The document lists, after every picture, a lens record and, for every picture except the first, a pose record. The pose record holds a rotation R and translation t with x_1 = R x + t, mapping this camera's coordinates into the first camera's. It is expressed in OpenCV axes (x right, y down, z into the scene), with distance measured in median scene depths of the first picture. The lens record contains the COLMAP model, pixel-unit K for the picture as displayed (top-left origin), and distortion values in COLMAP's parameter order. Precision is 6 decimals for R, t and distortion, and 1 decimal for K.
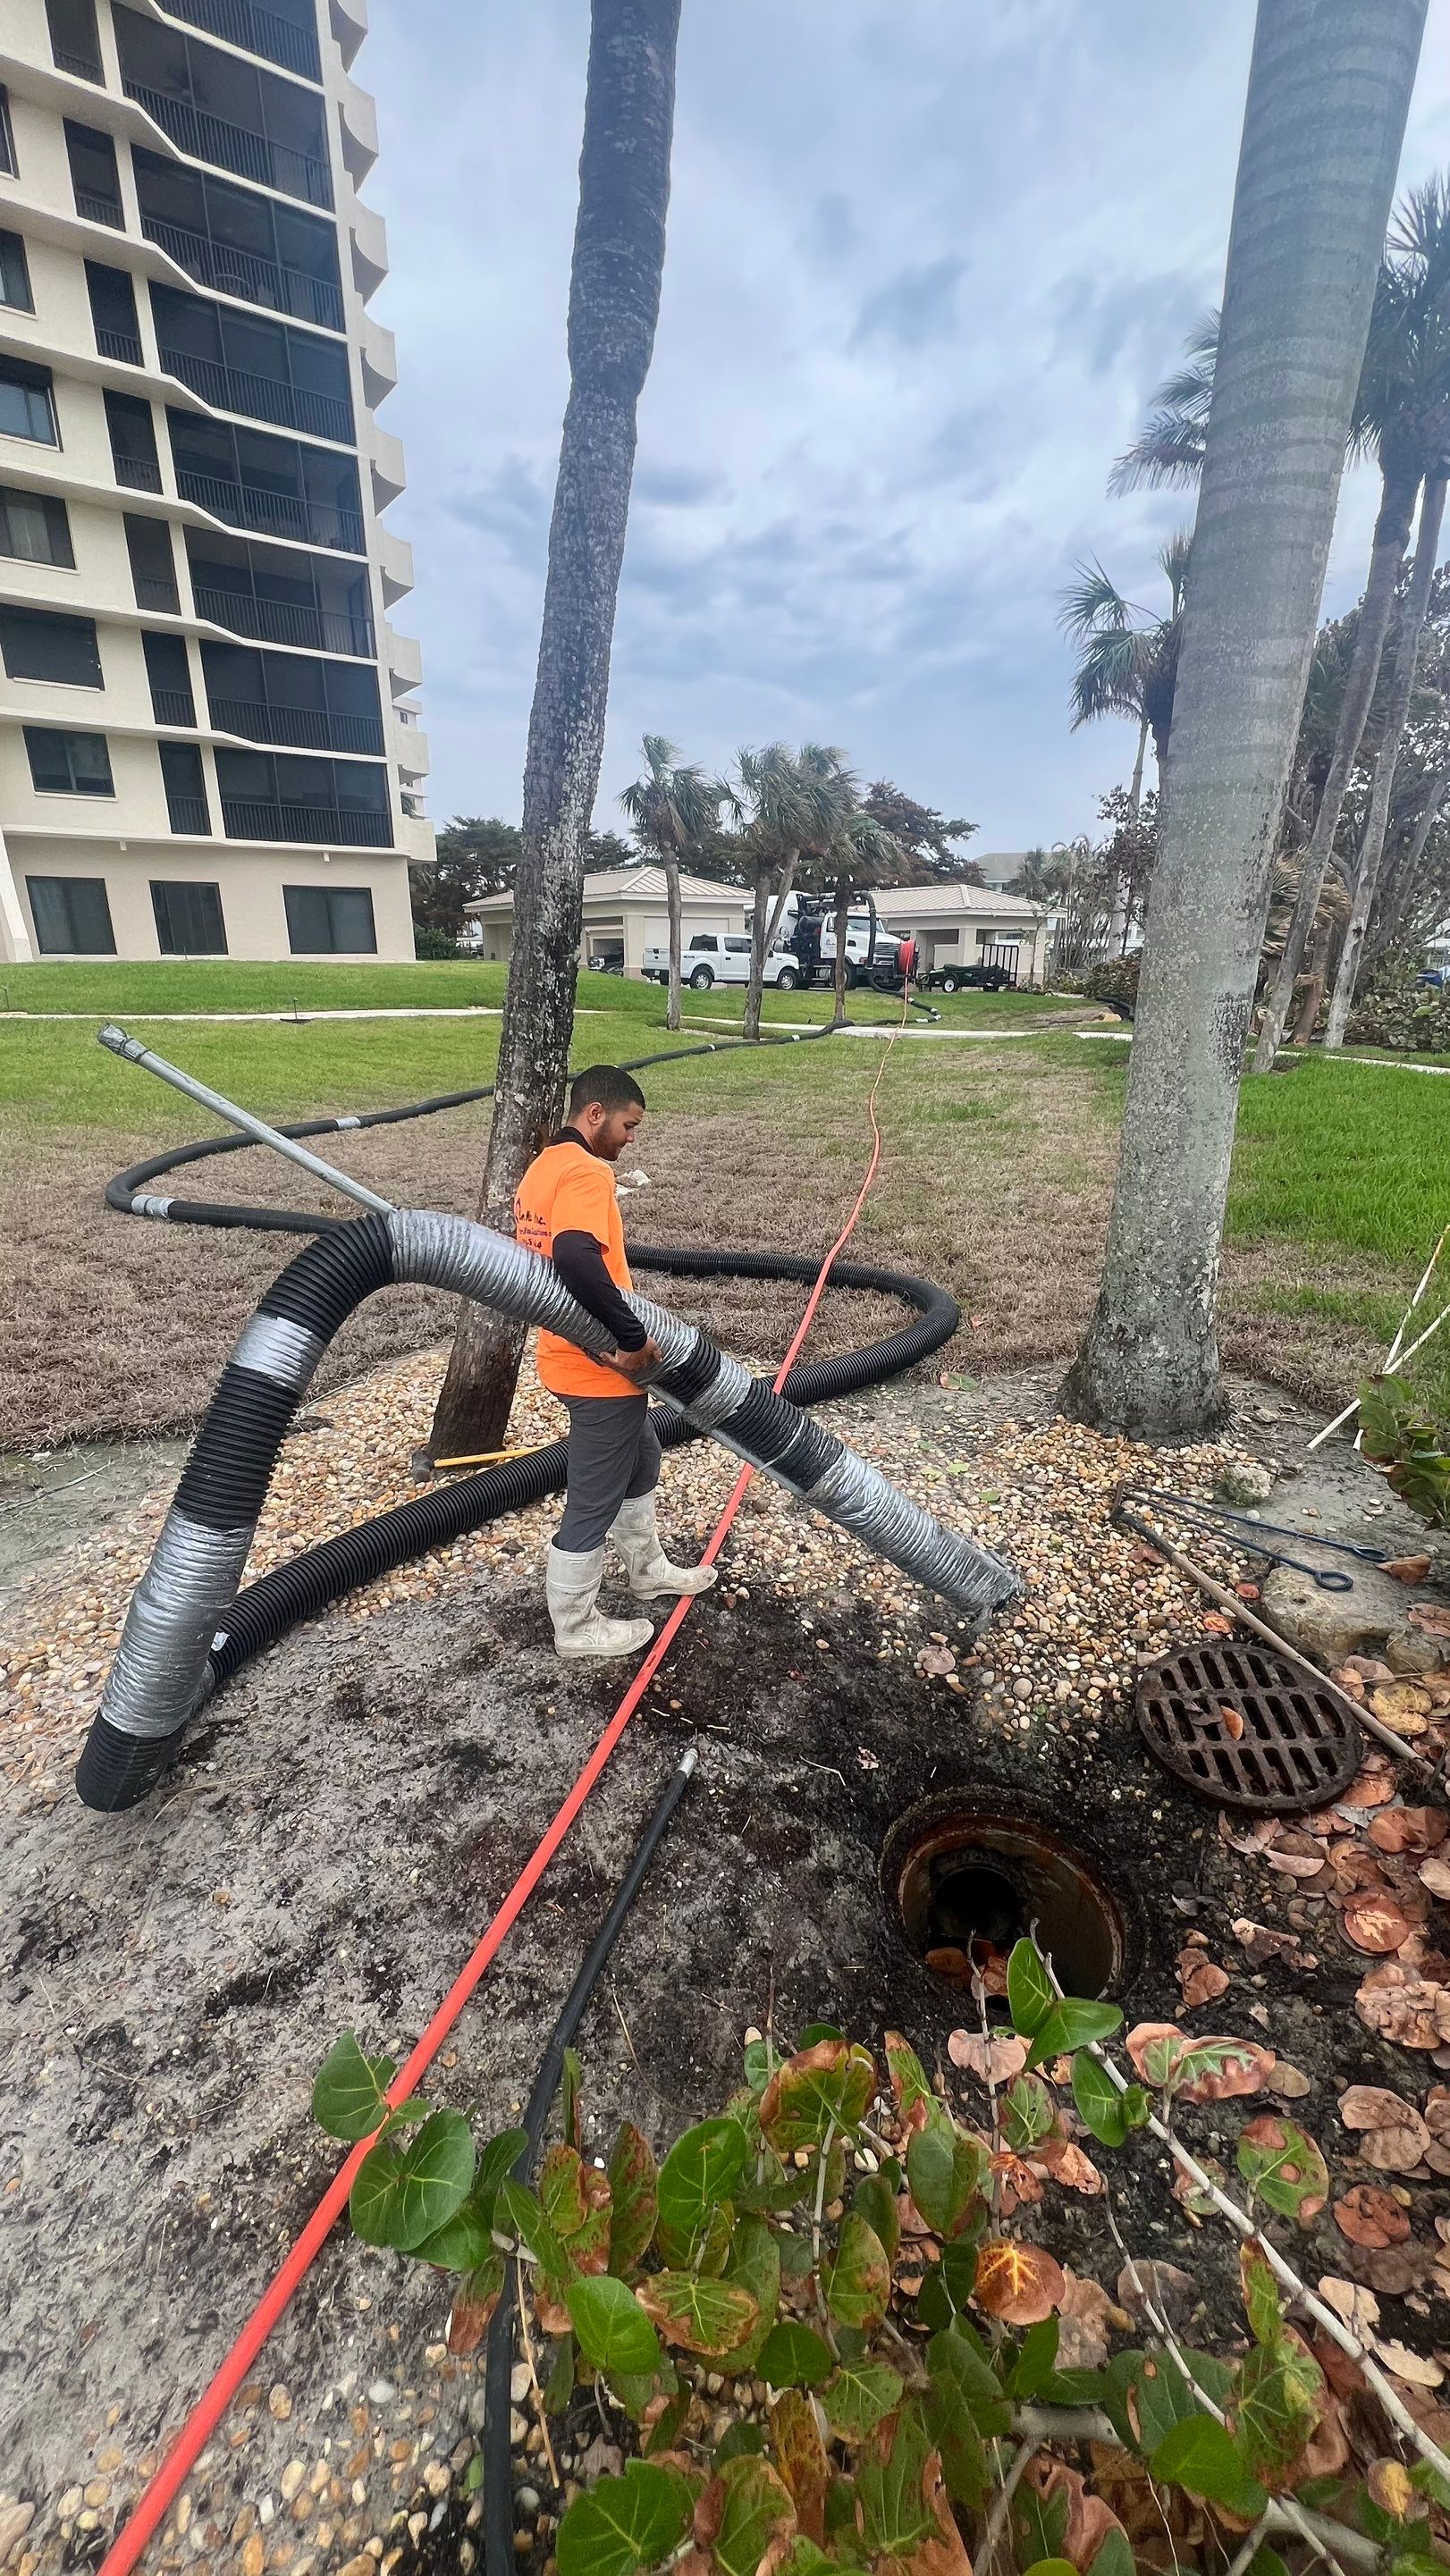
lens RADIAL K [[1009.2, 0, 717.6], [0, 1009.2, 1285.0], [0, 0, 1]] dist [-0.000393, 0.000519]
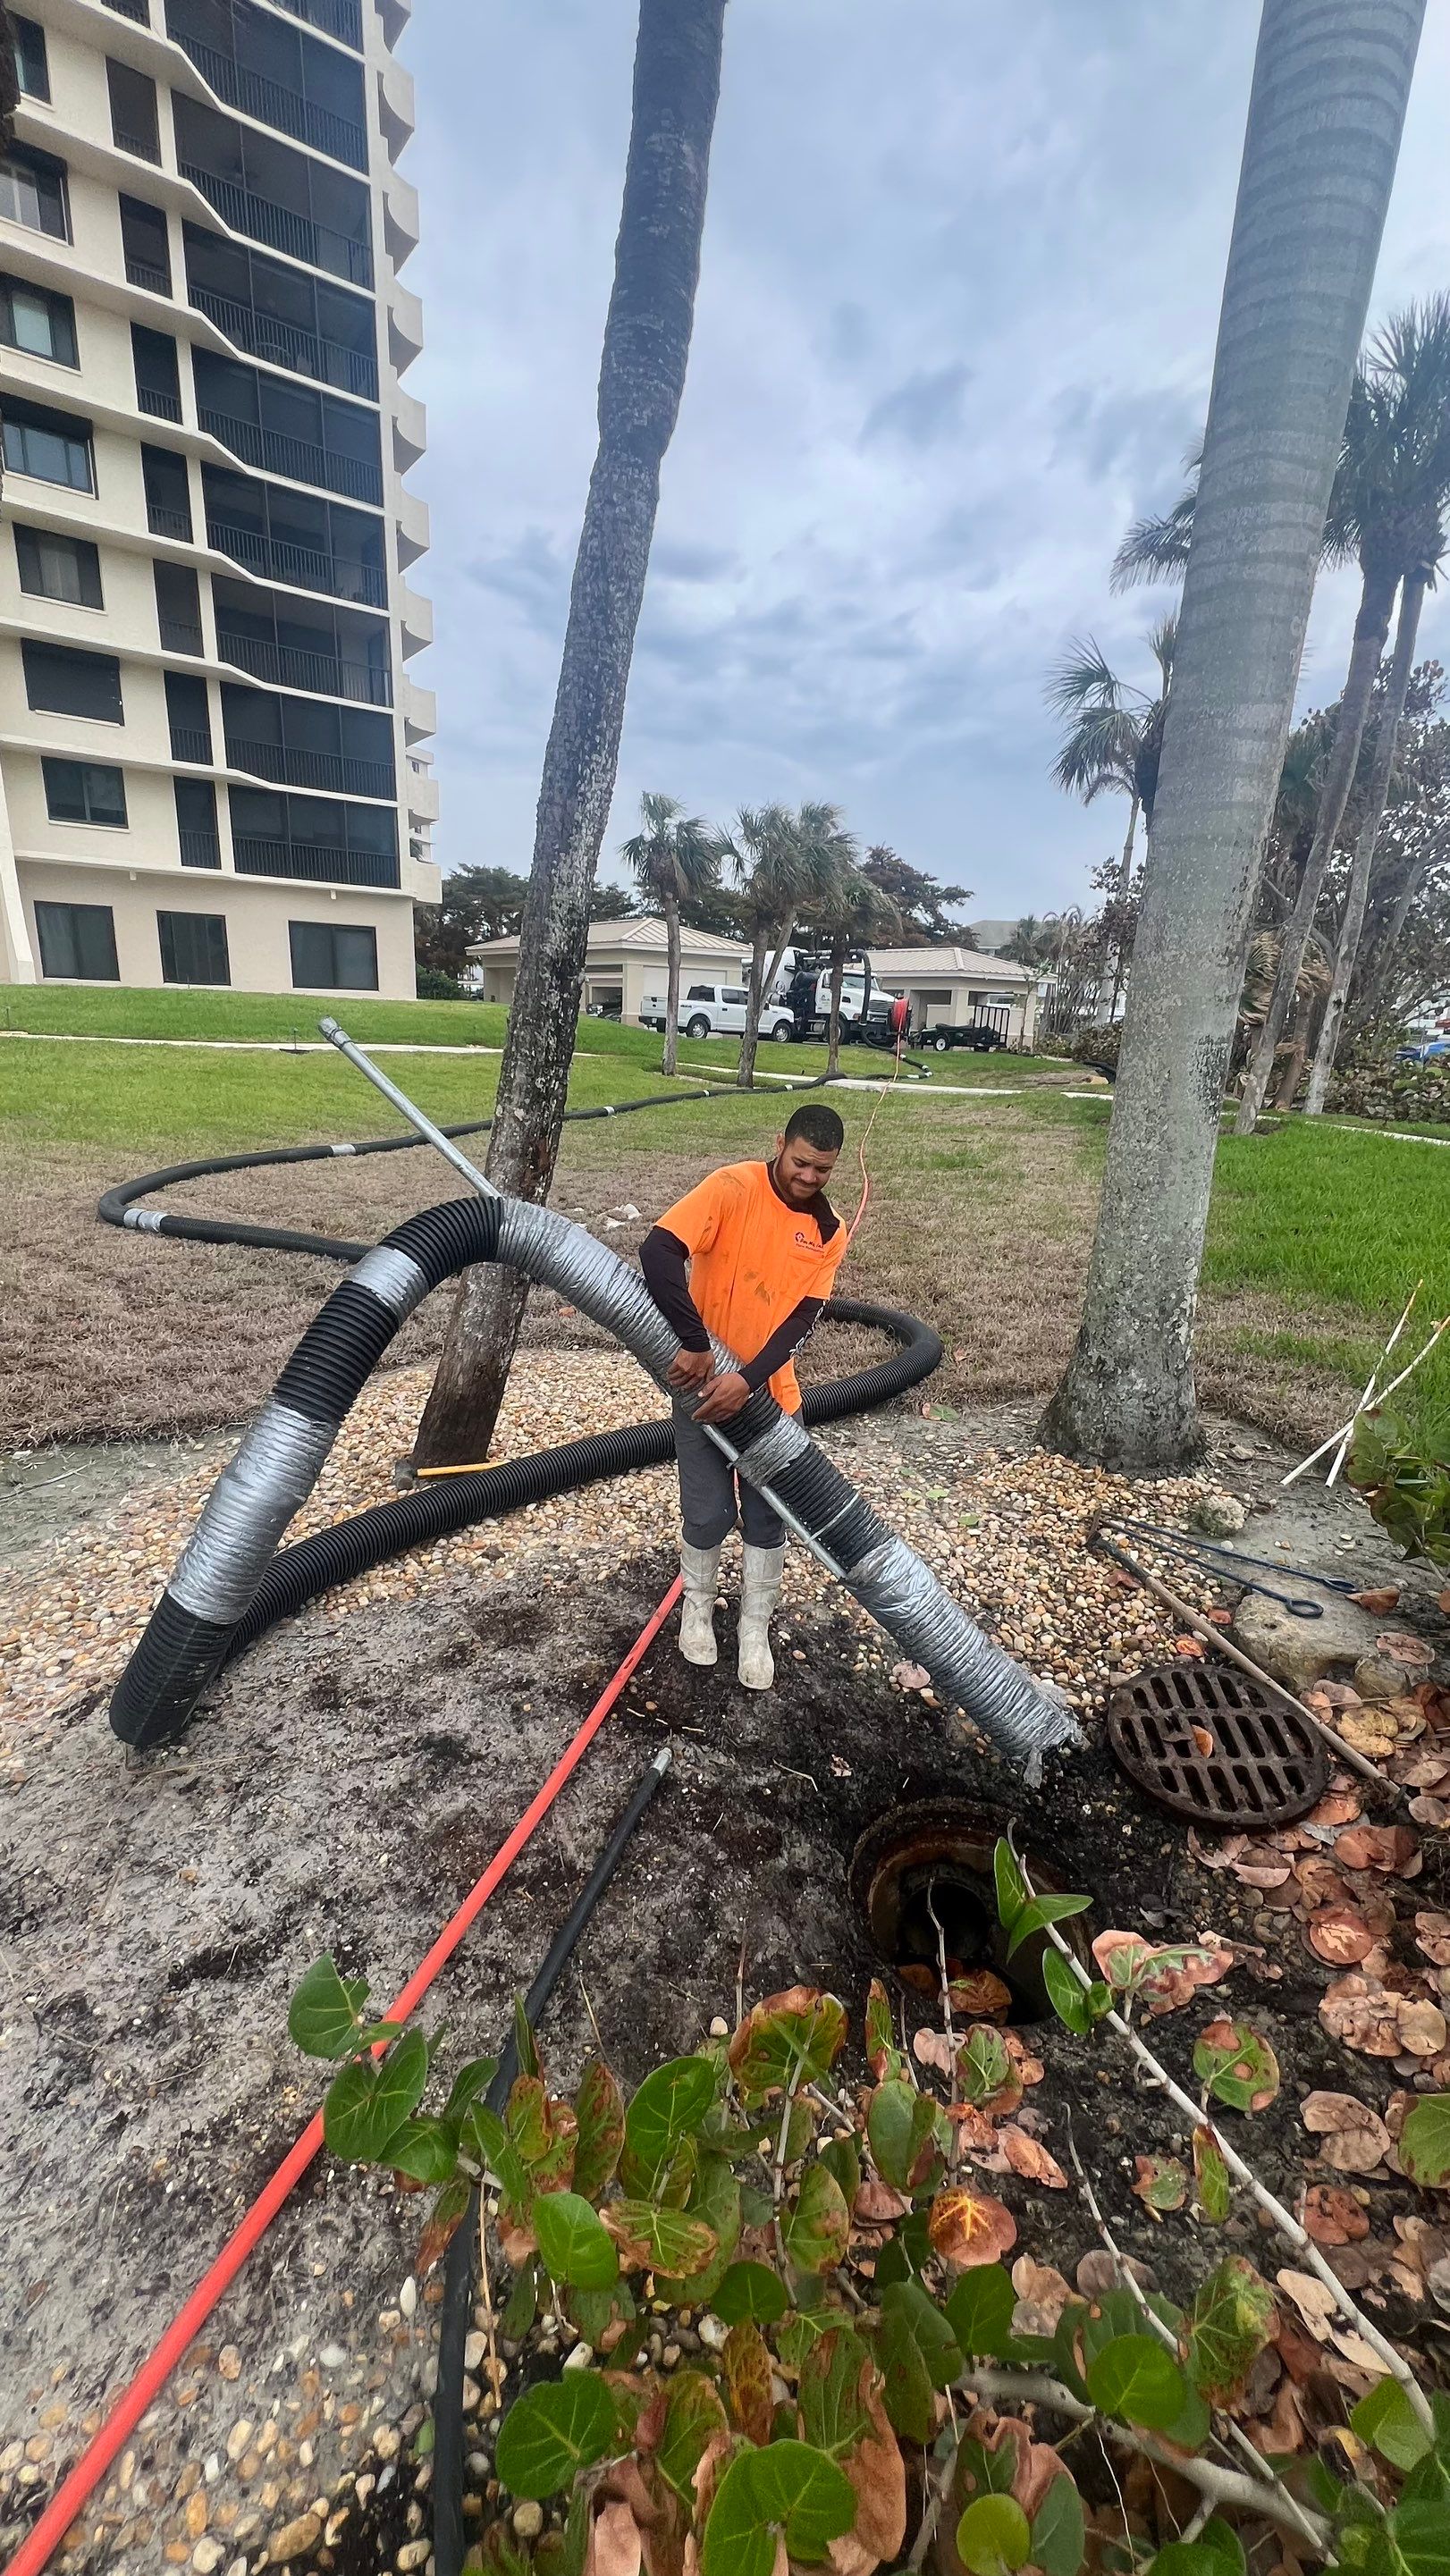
lens RADIAL K [[1009.2, 0, 717.6], [0, 1009.2, 1286.9], [0, 0, 1]] dist [-0.000393, 0.000519]
pose [[0.999273, 0.035698, 0.013405, -0.002490], [-0.035022, 0.998249, -0.047672, 0.027663], [-0.015083, 0.047168, 0.998773, -0.013096]]
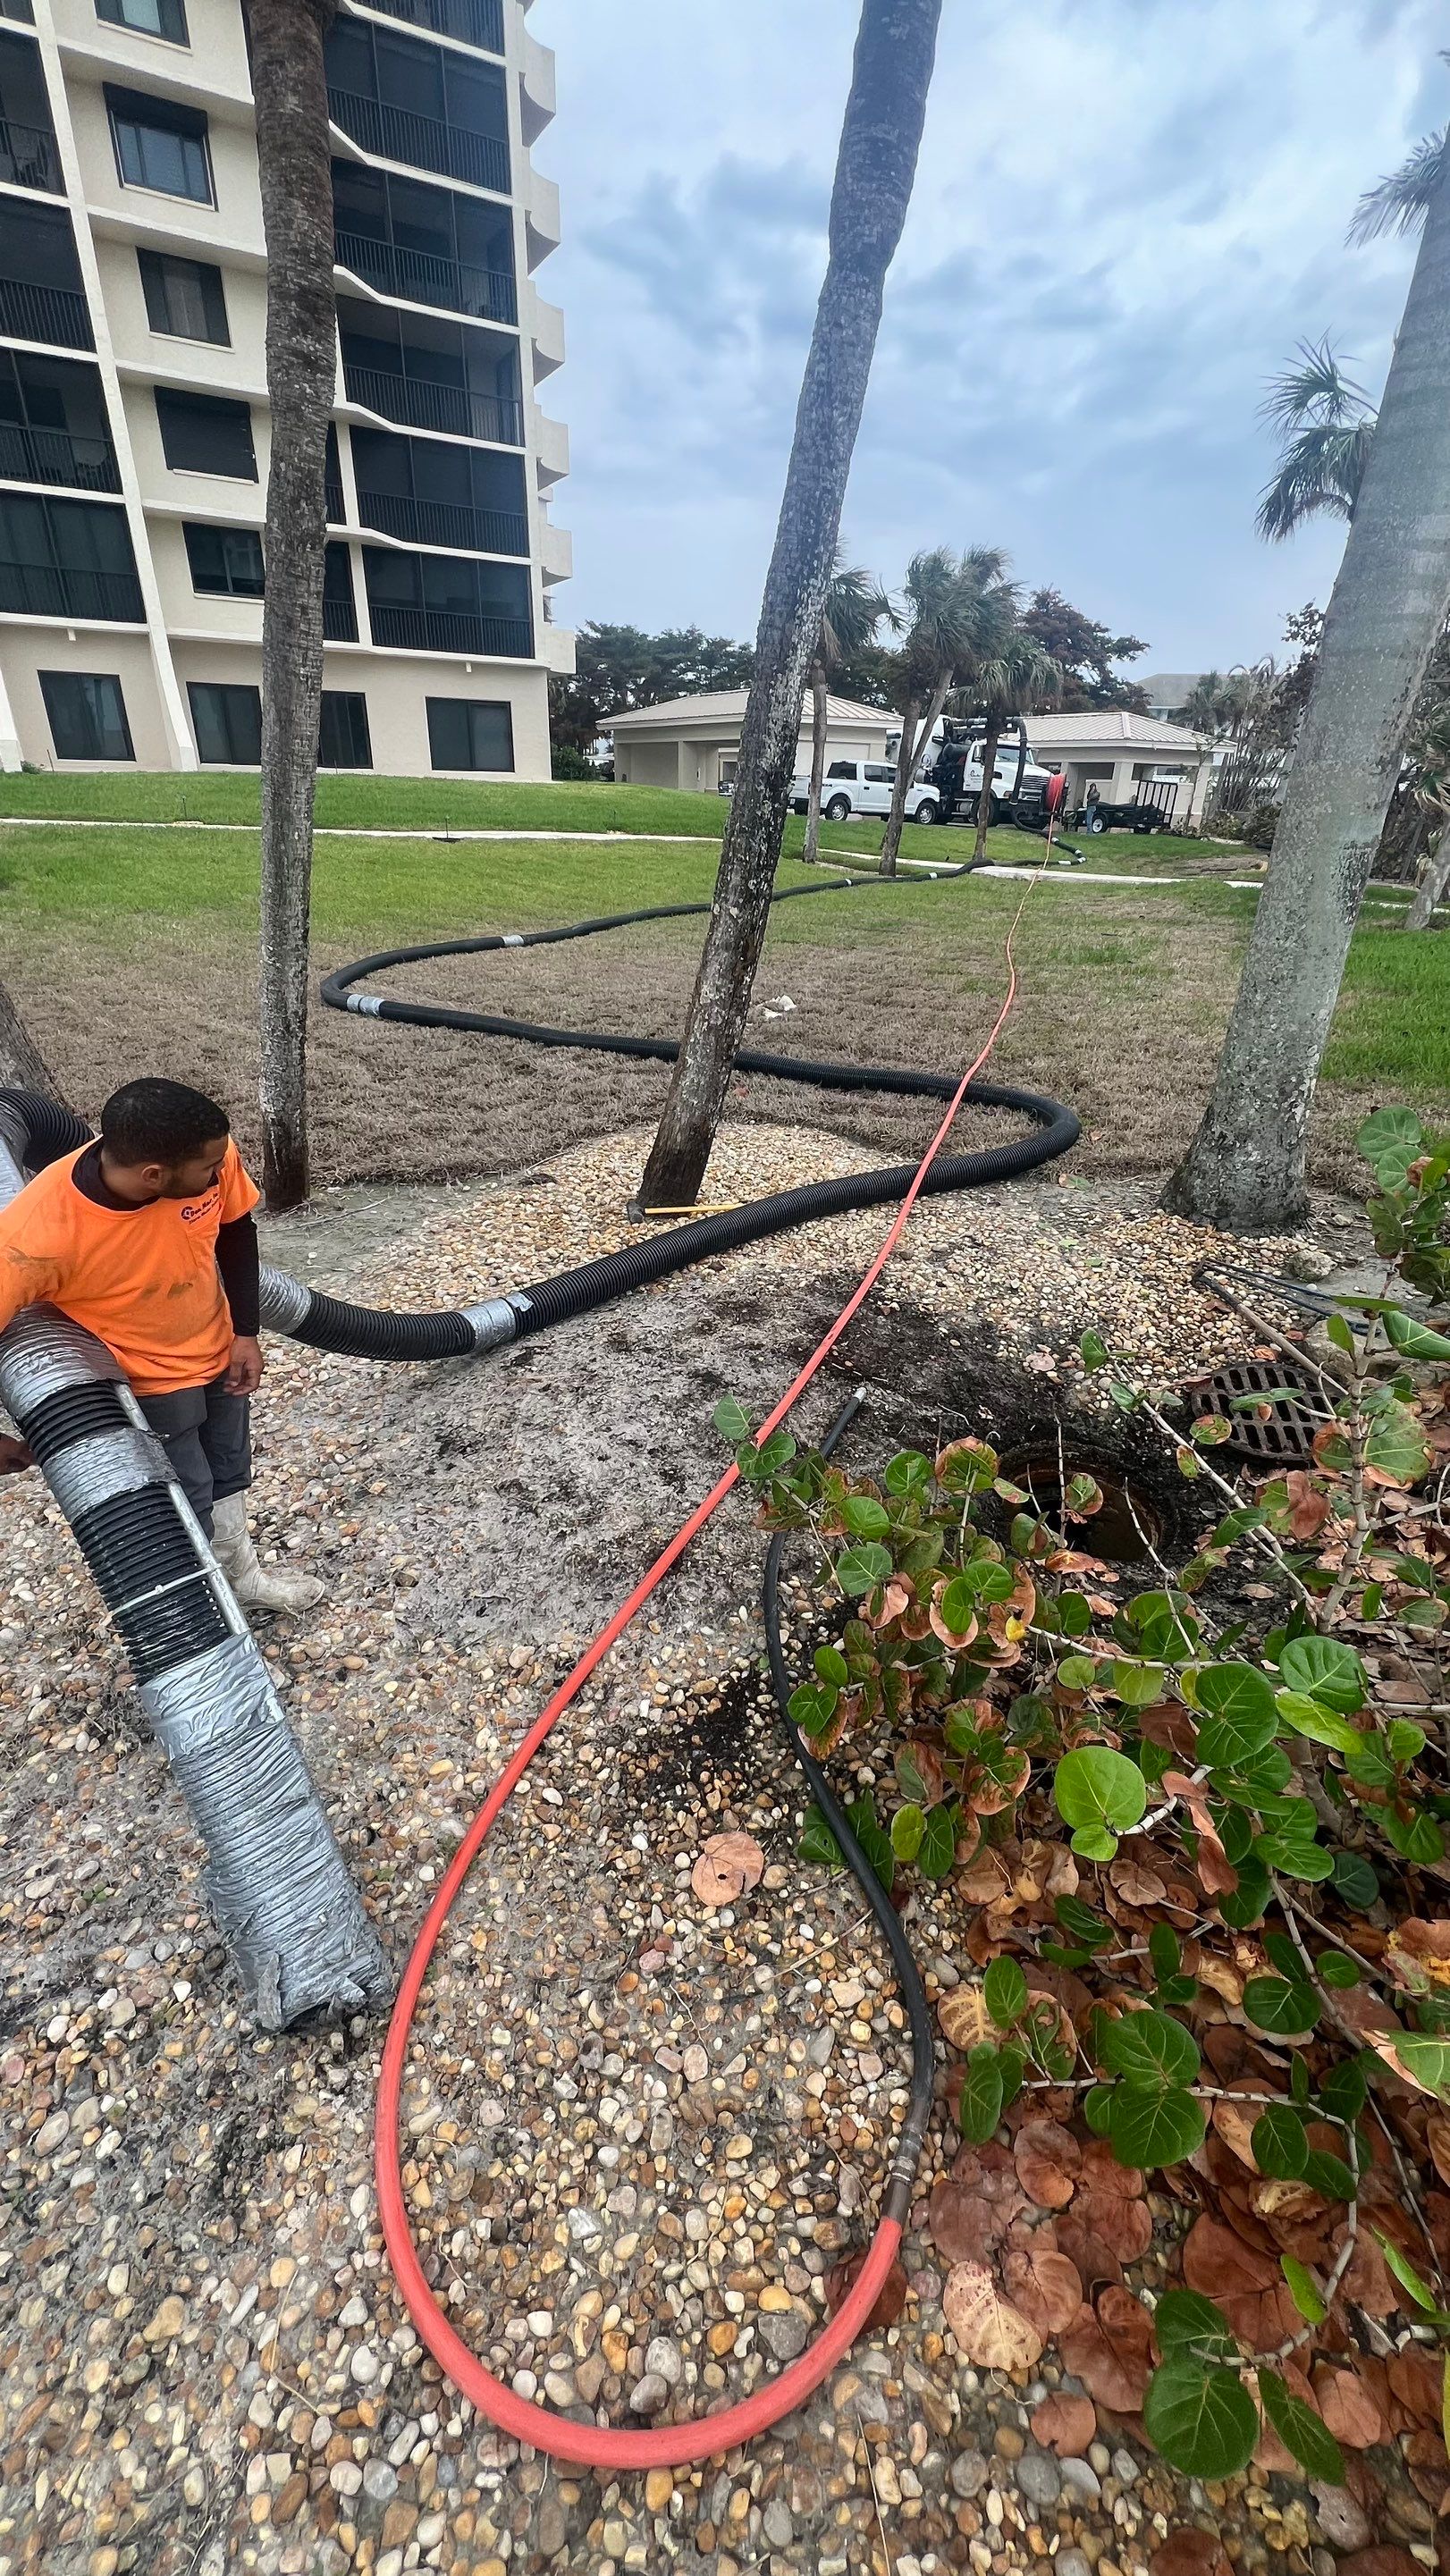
lens RADIAL K [[1009.2, 0, 722.5], [0, 1009.2, 1277.5], [0, 0, 1]] dist [-0.000393, 0.000519]
pose [[0.993596, 0.073006, -0.086234, -0.062312], [-0.060108, 0.987795, 0.143693, 0.065468], [0.095672, -0.137590, 0.985858, -0.223443]]
